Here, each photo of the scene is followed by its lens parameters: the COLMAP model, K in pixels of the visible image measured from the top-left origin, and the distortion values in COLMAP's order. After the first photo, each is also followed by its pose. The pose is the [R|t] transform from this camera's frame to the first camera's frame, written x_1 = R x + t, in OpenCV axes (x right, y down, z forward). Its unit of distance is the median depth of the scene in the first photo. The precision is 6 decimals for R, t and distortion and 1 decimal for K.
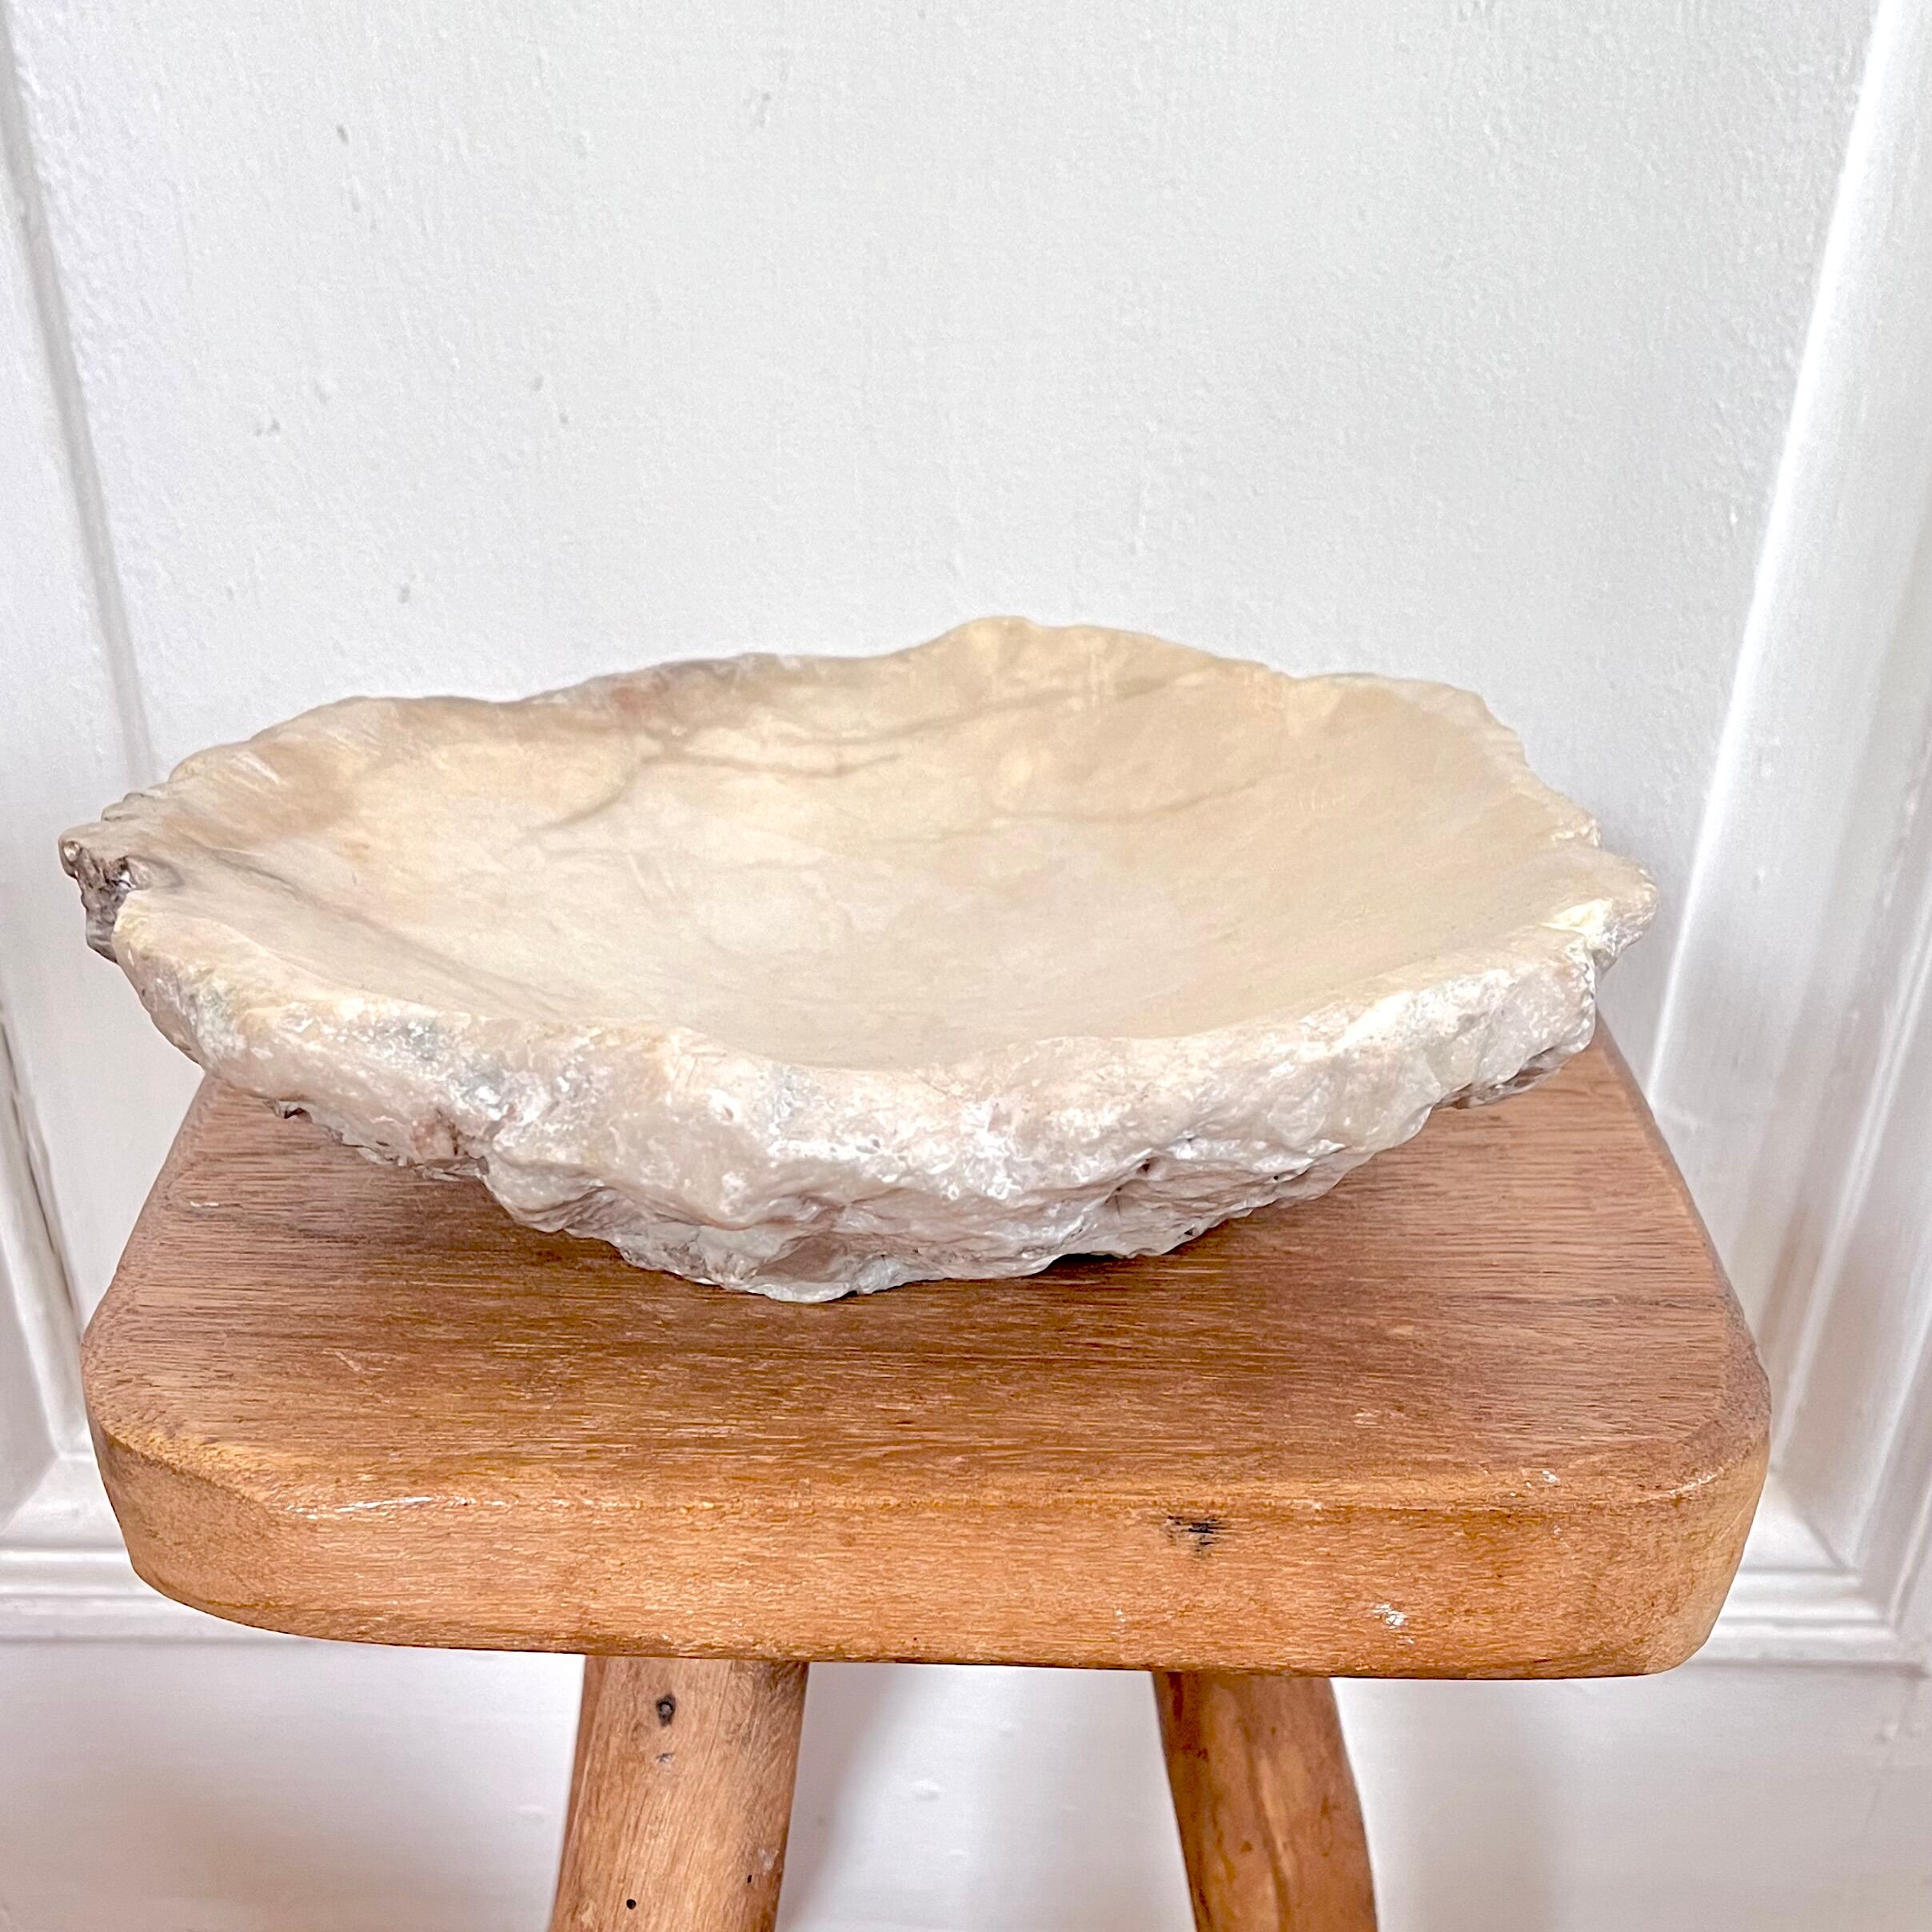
lens RADIAL K [[3455.0, 0, 946.8], [0, 3455.0, 961.4], [0, 0, 1]] dist [0.020228, 0.000000]
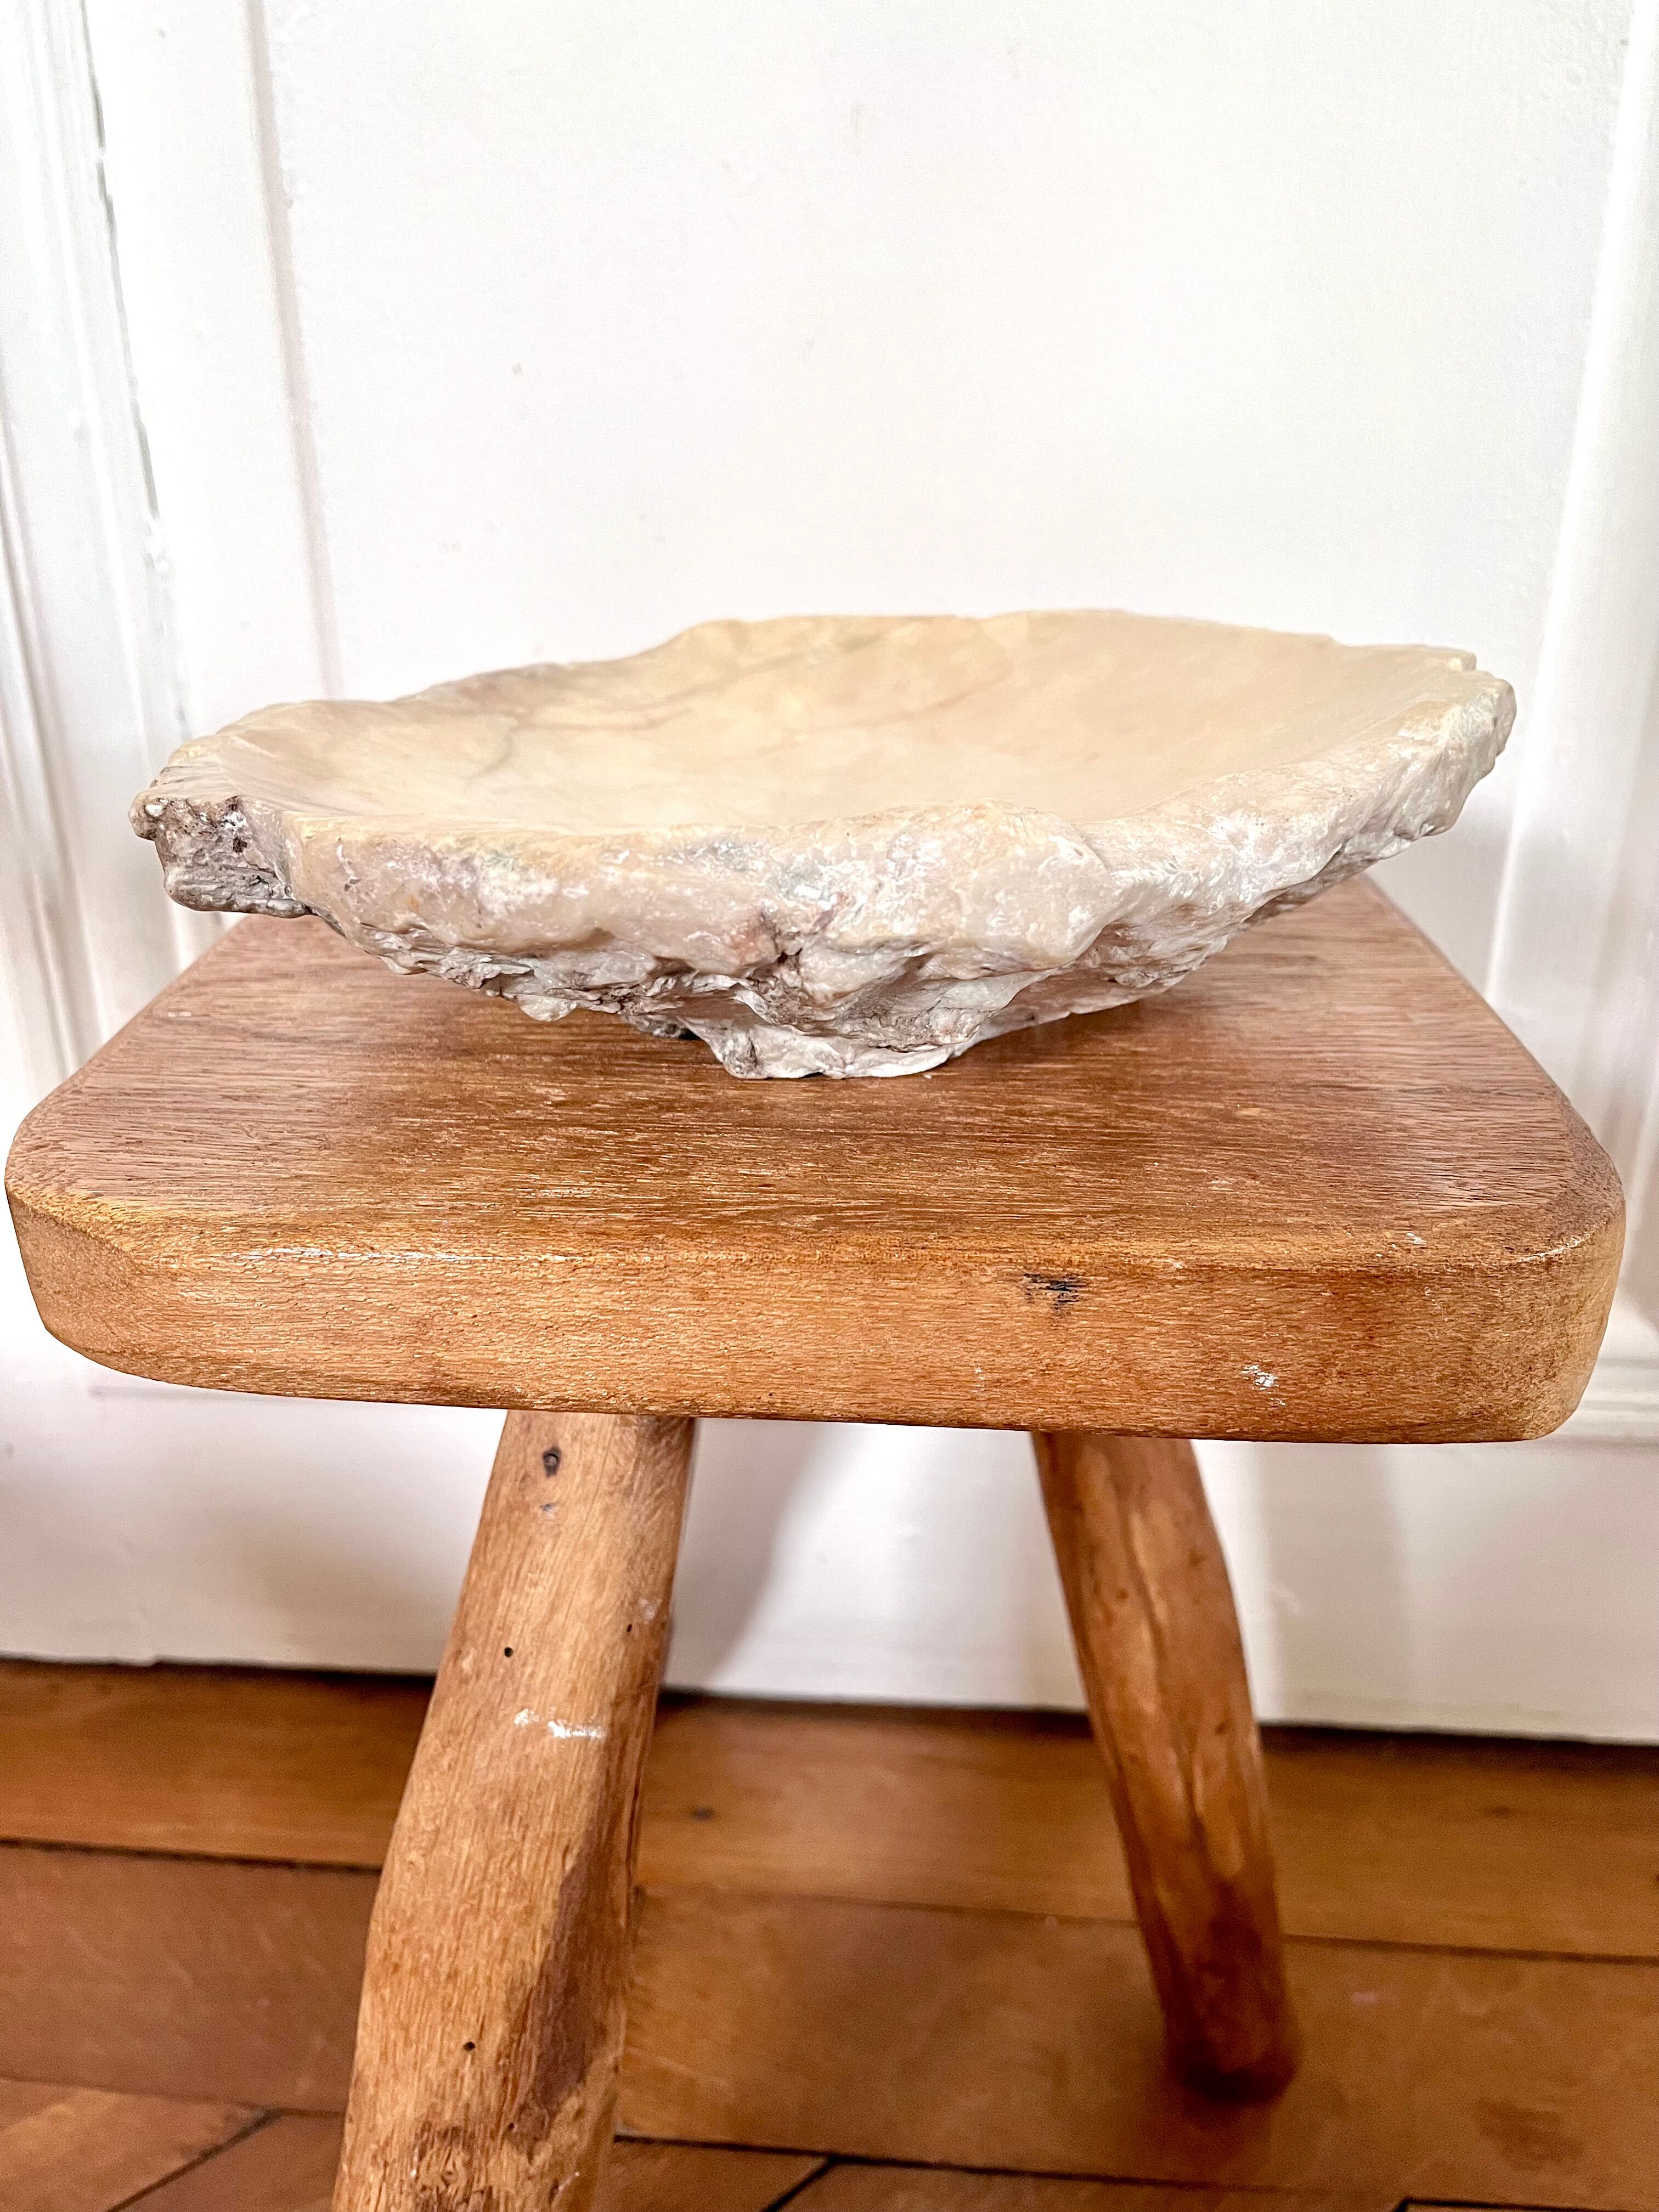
lens RADIAL K [[1730.3, 0, 818.9], [0, 1730.3, 1096.3], [0, 0, 1]] dist [0.012747, -0.037450]
pose [[0.998586, 0.004127, -0.052998, 0.029322], [-0.003726, 0.999964, 0.007662, 0.098634], [0.053028, -0.007454, 0.998565, 0.469299]]
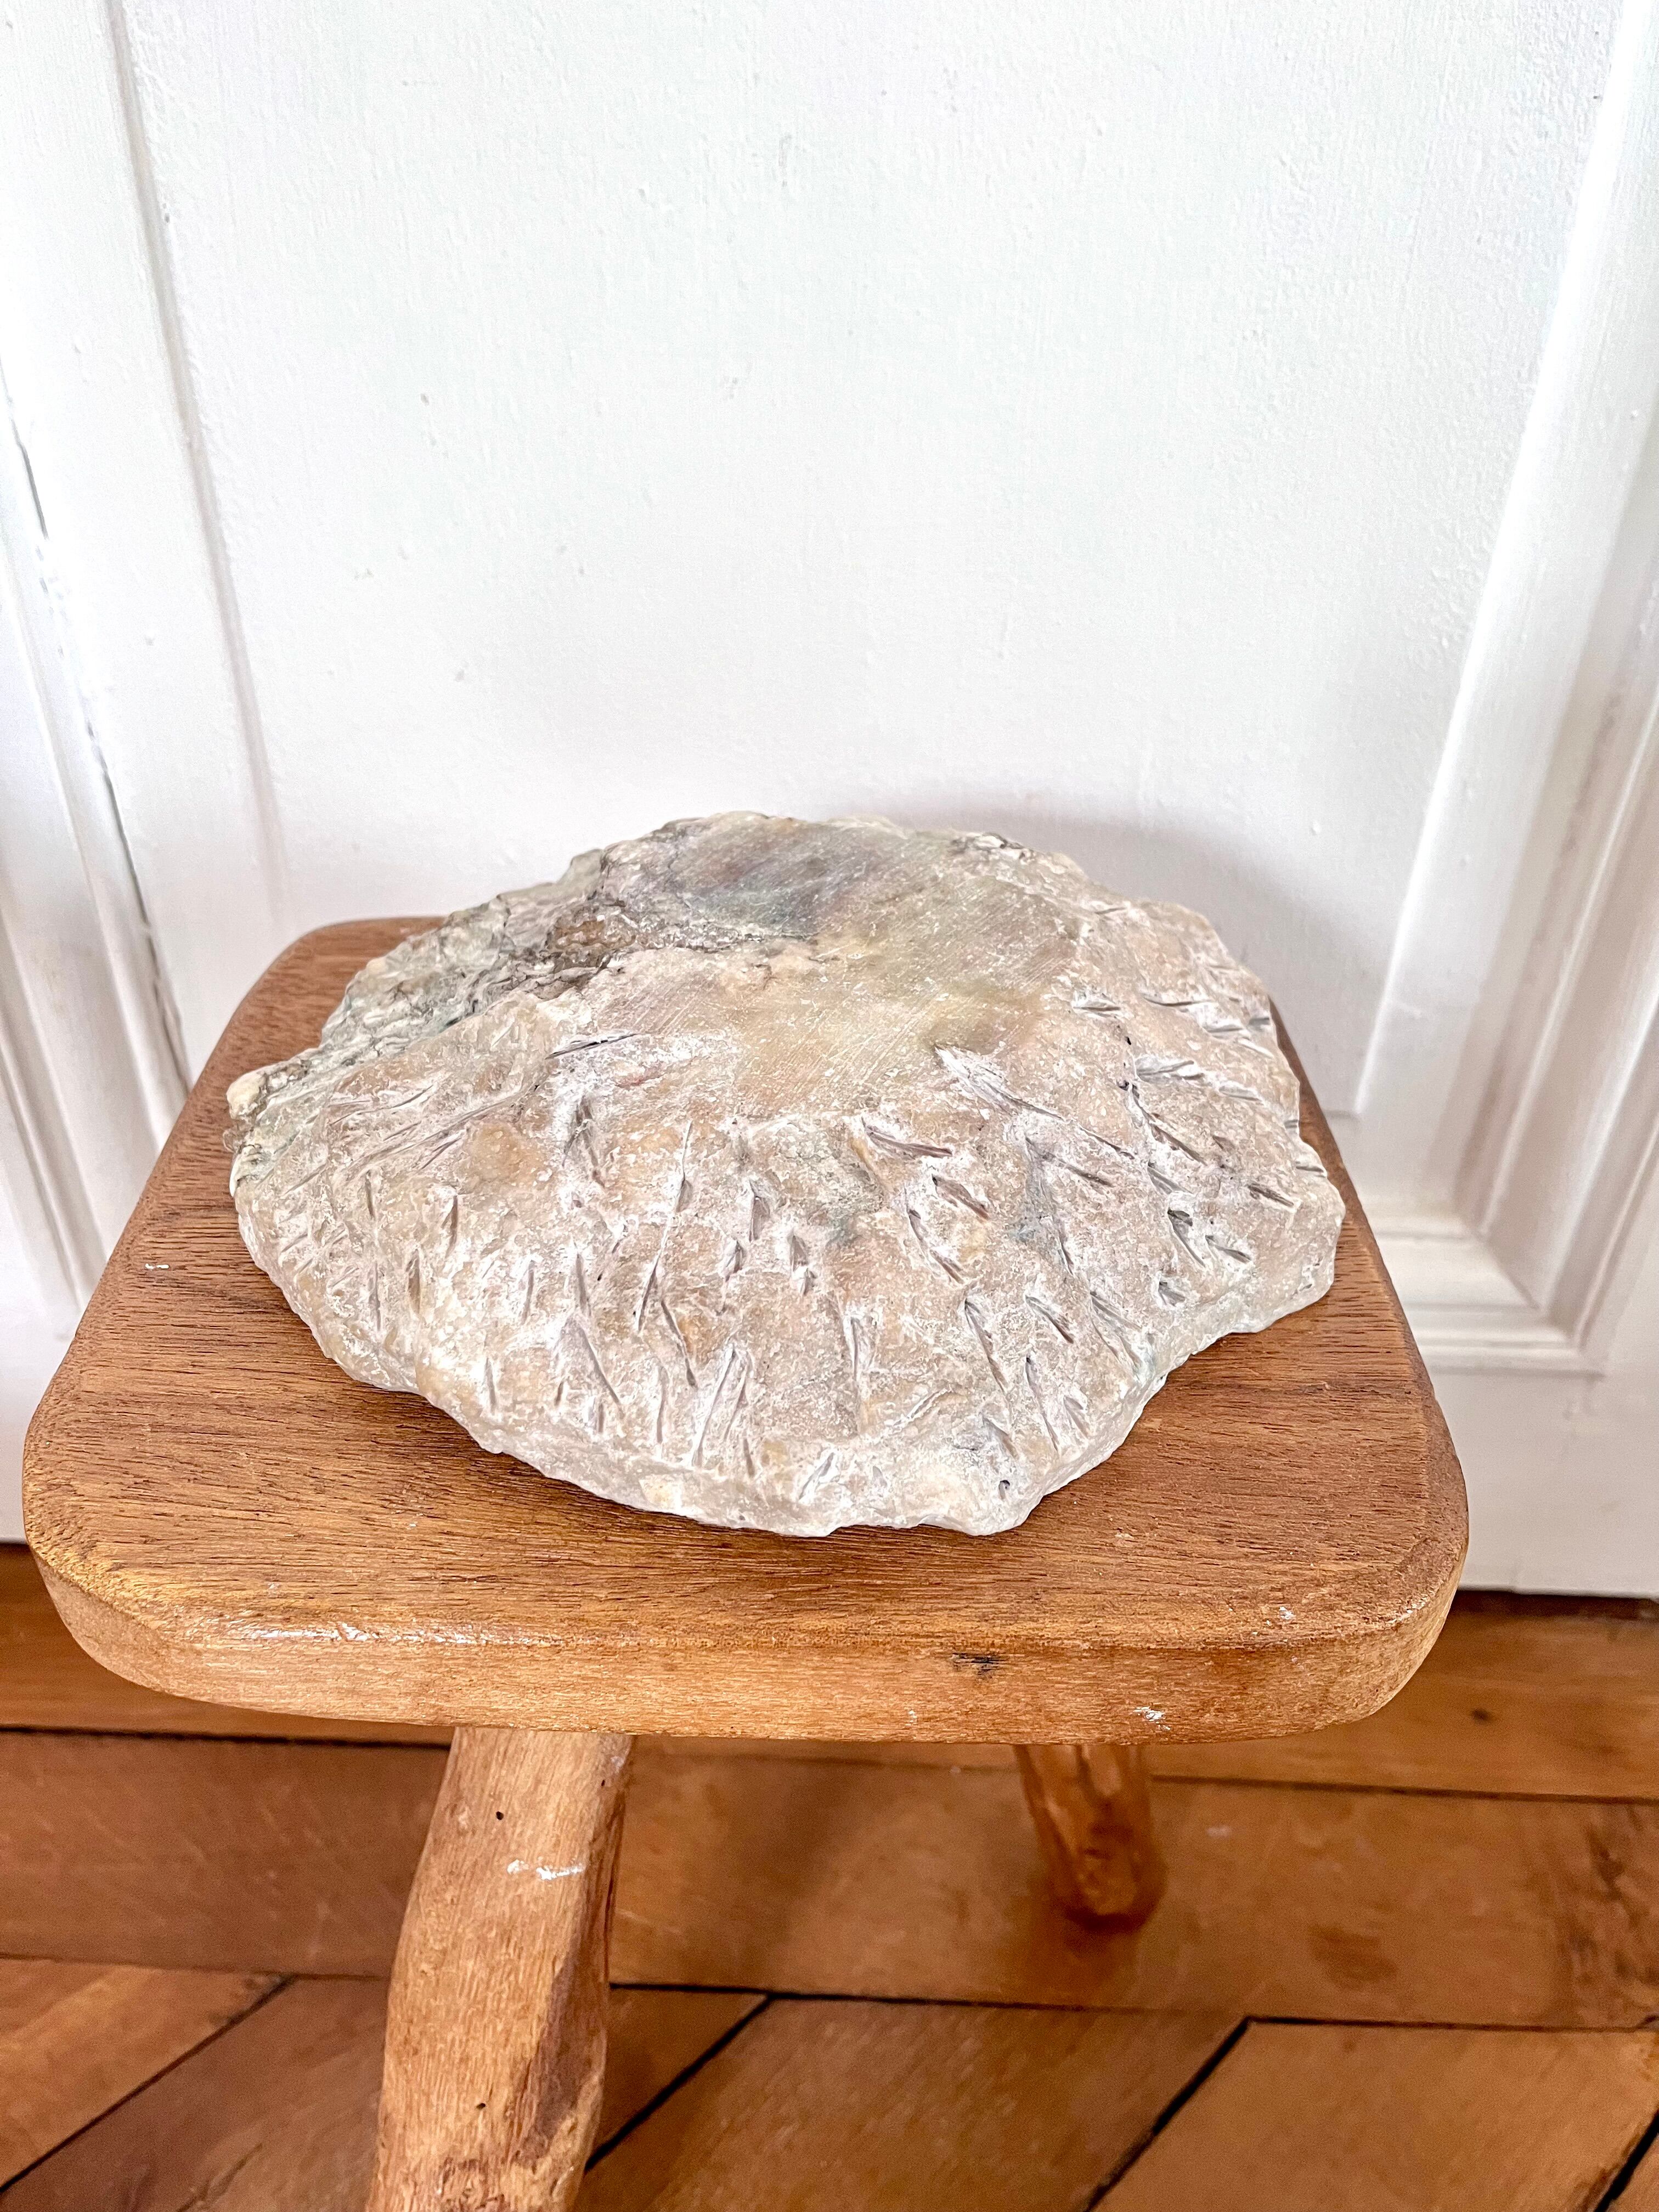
lens RADIAL K [[1730.3, 0, 825.4], [0, 1730.3, 1090.2], [0, 0, 1]] dist [0.012747, -0.037450]
pose [[0.999987, 0.003199, 0.003961, 0.018072], [-0.004031, 0.972674, 0.232139, -0.140827], [-0.003111, -0.232152, 0.972674, 0.454311]]
